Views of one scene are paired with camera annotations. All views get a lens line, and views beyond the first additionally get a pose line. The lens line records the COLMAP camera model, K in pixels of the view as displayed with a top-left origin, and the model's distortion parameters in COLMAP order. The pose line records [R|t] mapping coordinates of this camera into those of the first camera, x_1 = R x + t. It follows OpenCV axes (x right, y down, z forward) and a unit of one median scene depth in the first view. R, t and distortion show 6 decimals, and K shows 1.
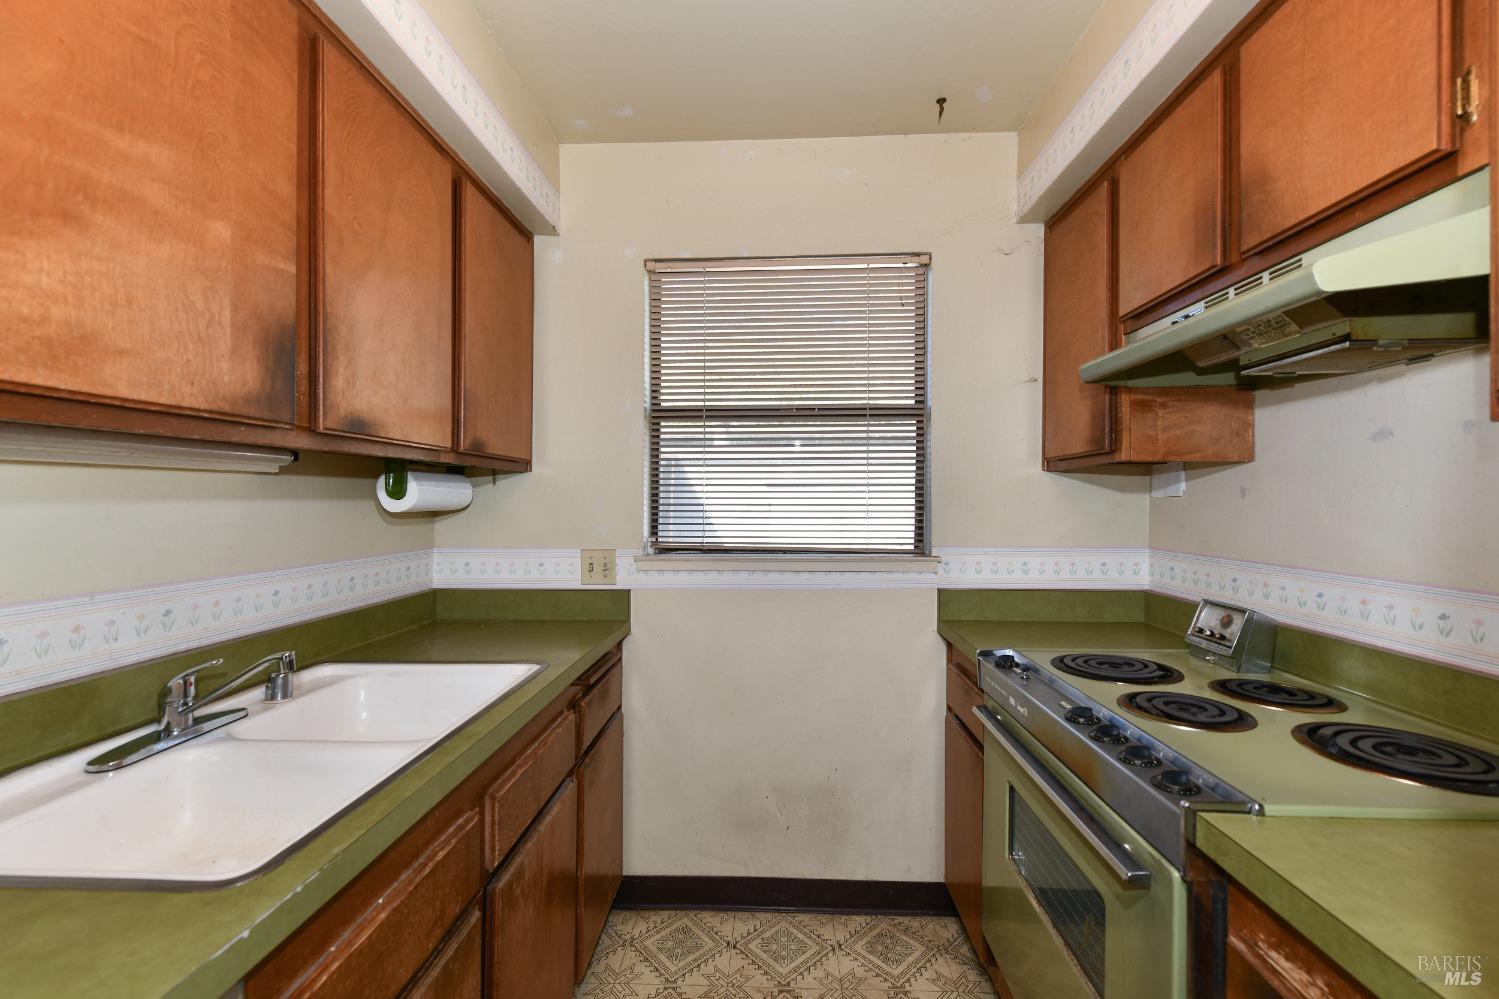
lens RADIAL K [[611.7, 0, 750.6], [0, 611.7, 501.6], [0, 0, 1]] dist [0.001161, 0.000752]
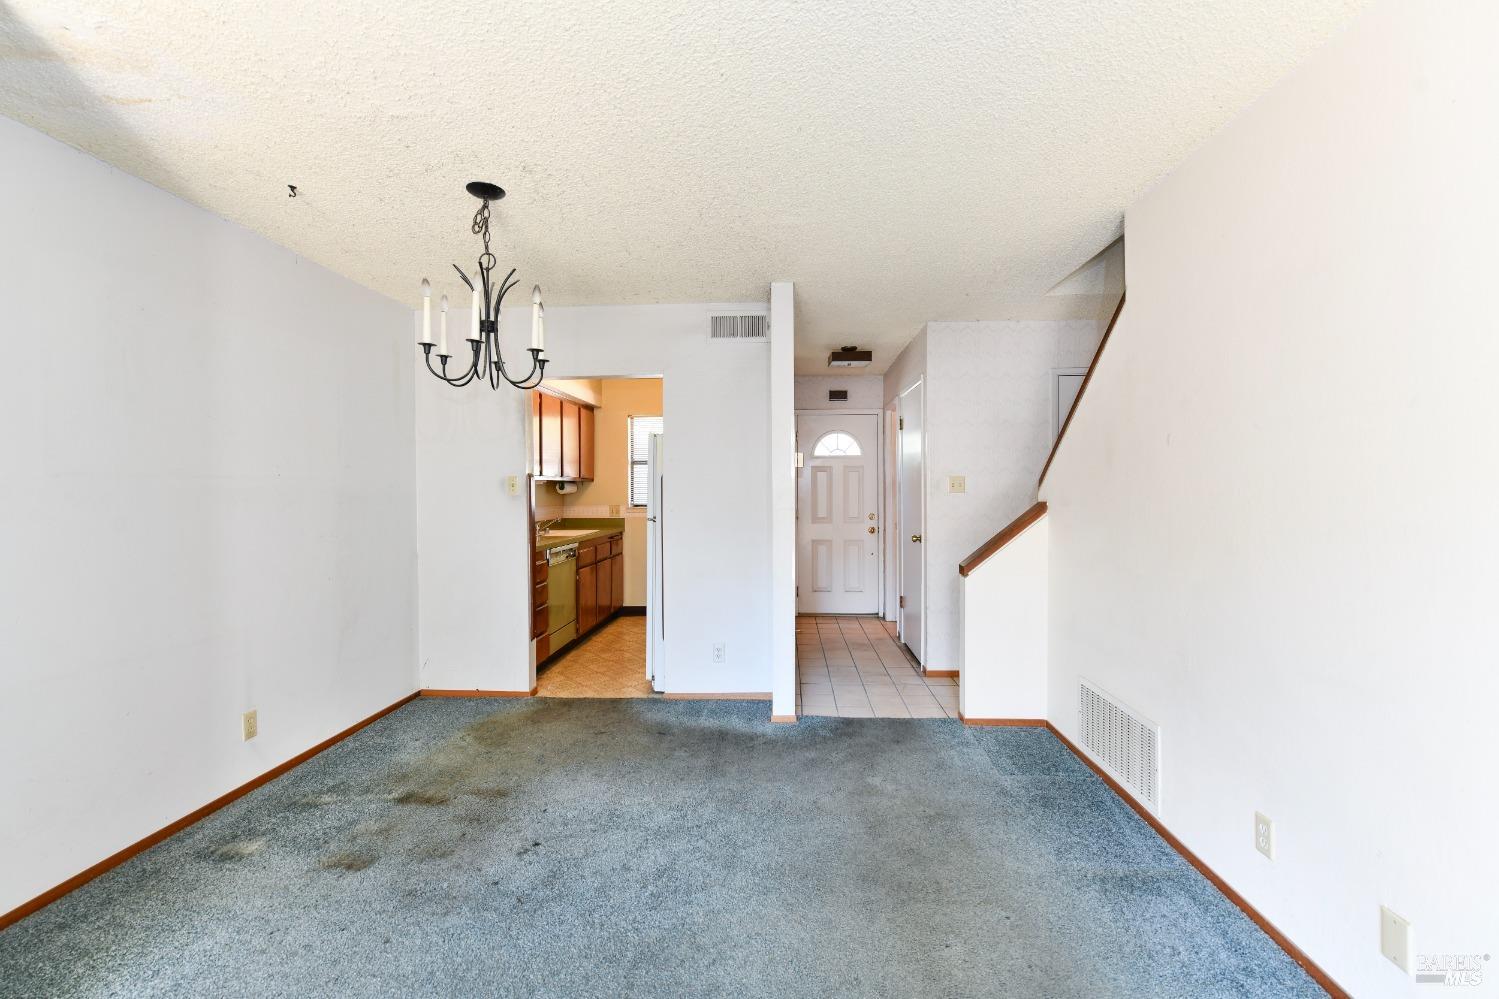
lens RADIAL K [[642.0, 0, 747.7], [0, 642.0, 500.8], [0, 0, 1]] dist [0.001741, -0.000592]
pose [[0.999842, -0.005951, -0.016732, 0.532090], [0.006116, 0.999933, 0.009816, 0.024232], [0.016672, -0.009917, 0.999812, -2.472761]]
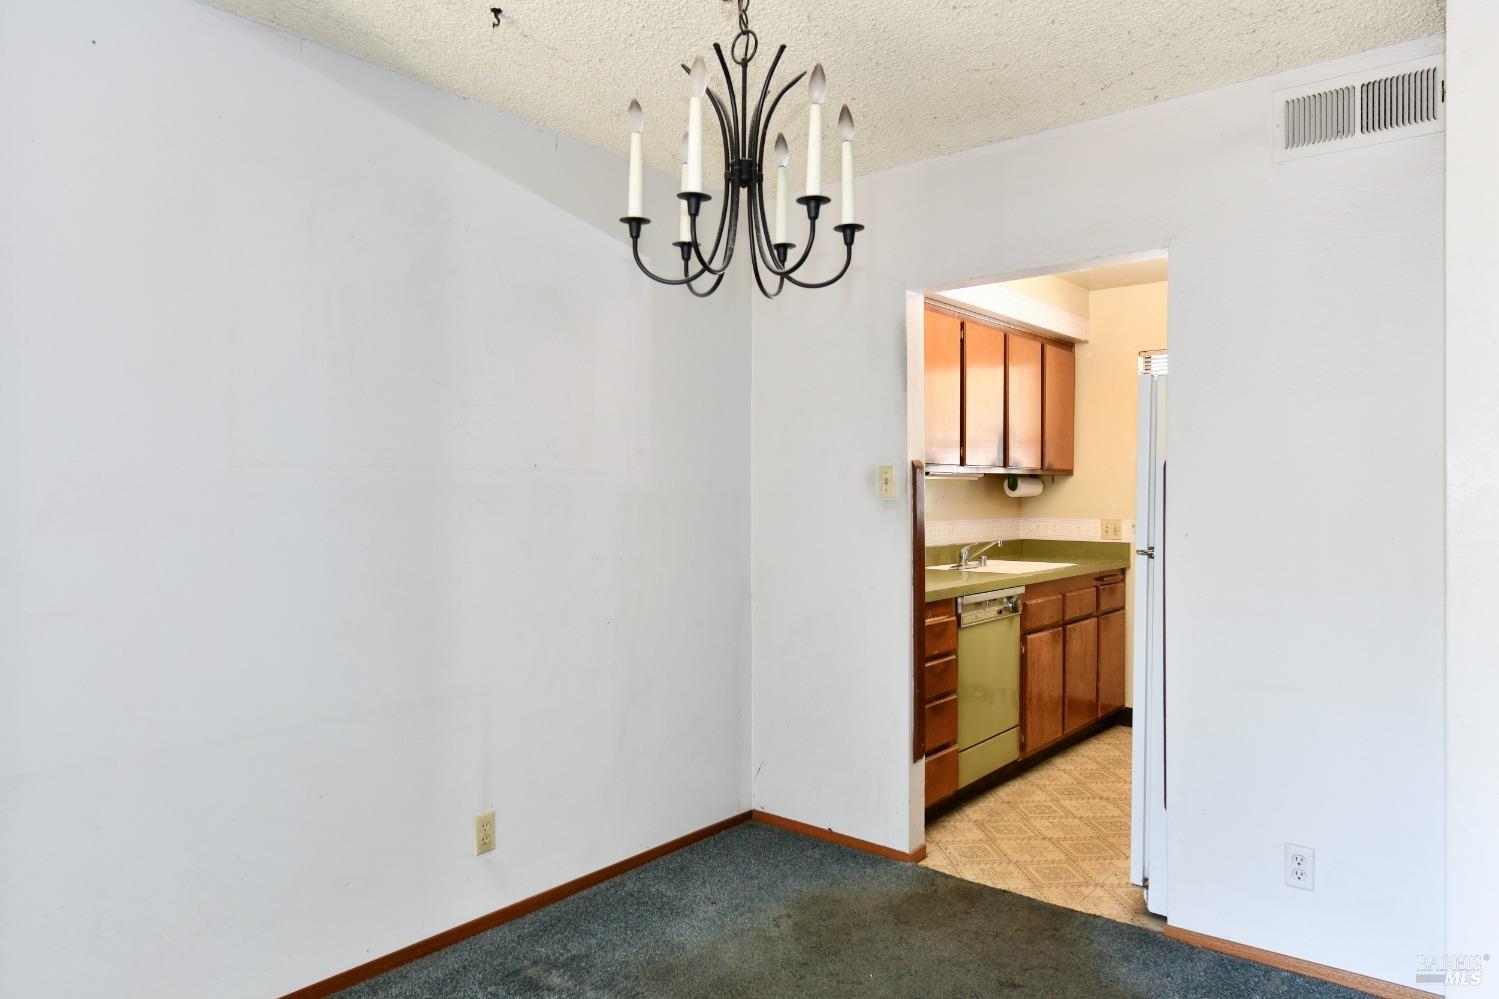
lens RADIAL K [[961.8, 0, 743.5], [0, 961.8, 487.8], [0, 0, 1]] dist [-0.001278, 0.002616]
pose [[0.799310, -0.000672, -0.600918, 0.593485], [-0.005887, 0.999943, -0.008949, 0.017754], [0.600890, 0.010691, 0.799260, -1.932197]]
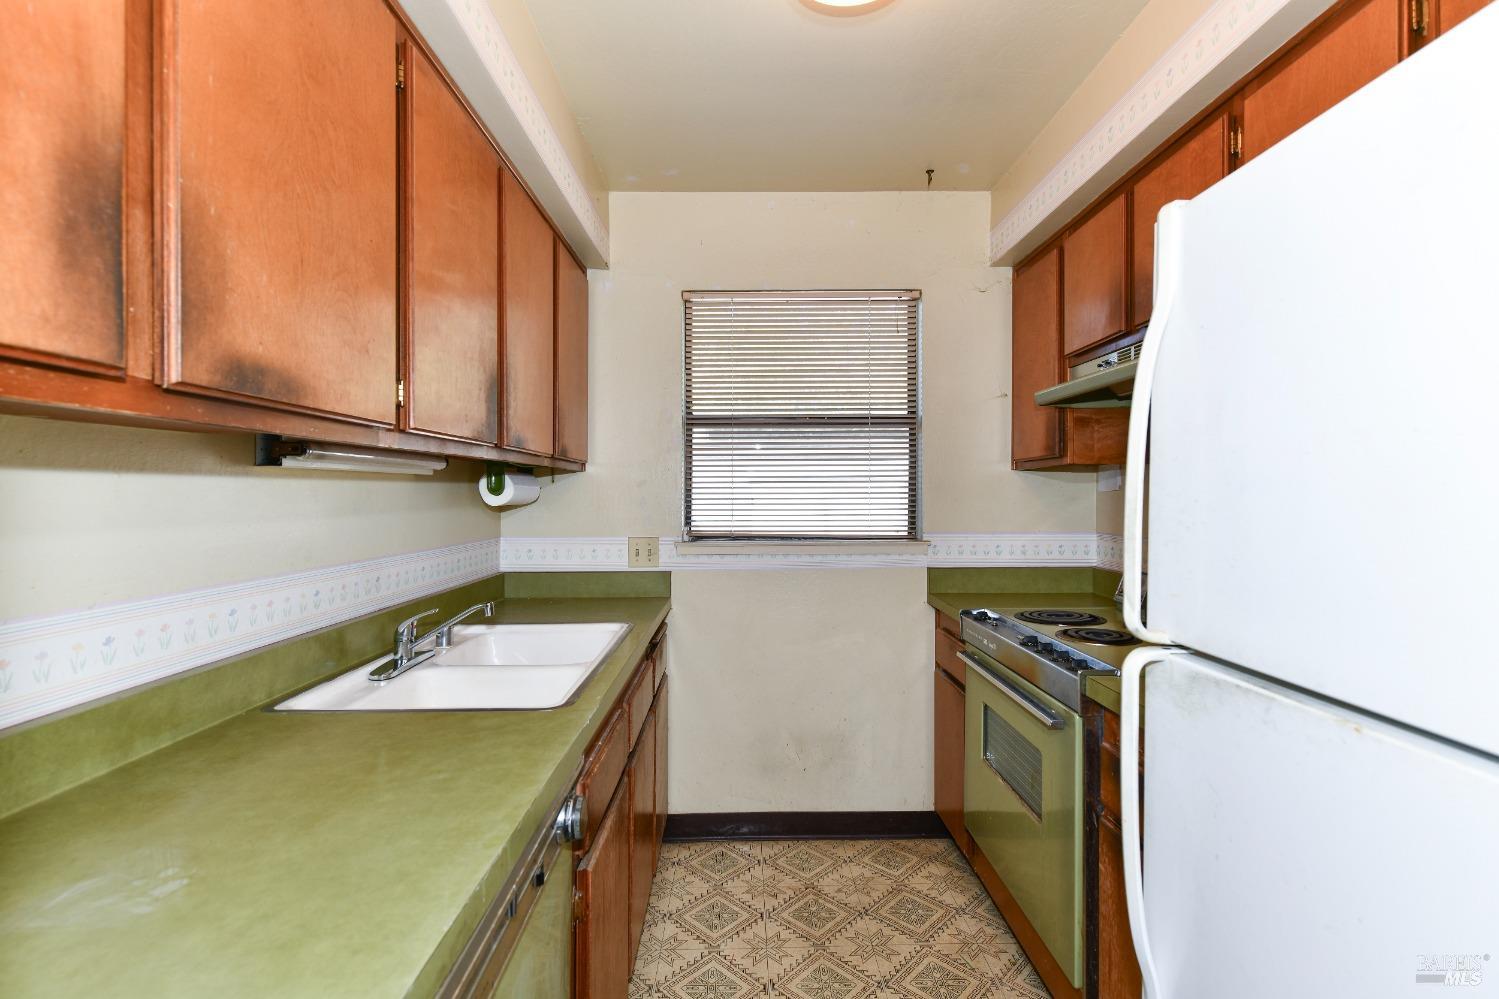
lens RADIAL K [[687.2, 0, 748.7], [0, 687.2, 496.5], [0, 0, 1]] dist [0.003537, -0.000153]
pose [[0.998218, -0.003793, 0.059547, -0.130962], [0.003744, 0.999993, 0.000938, -0.000860], [-0.059550, -0.000714, 0.998225, -0.344446]]
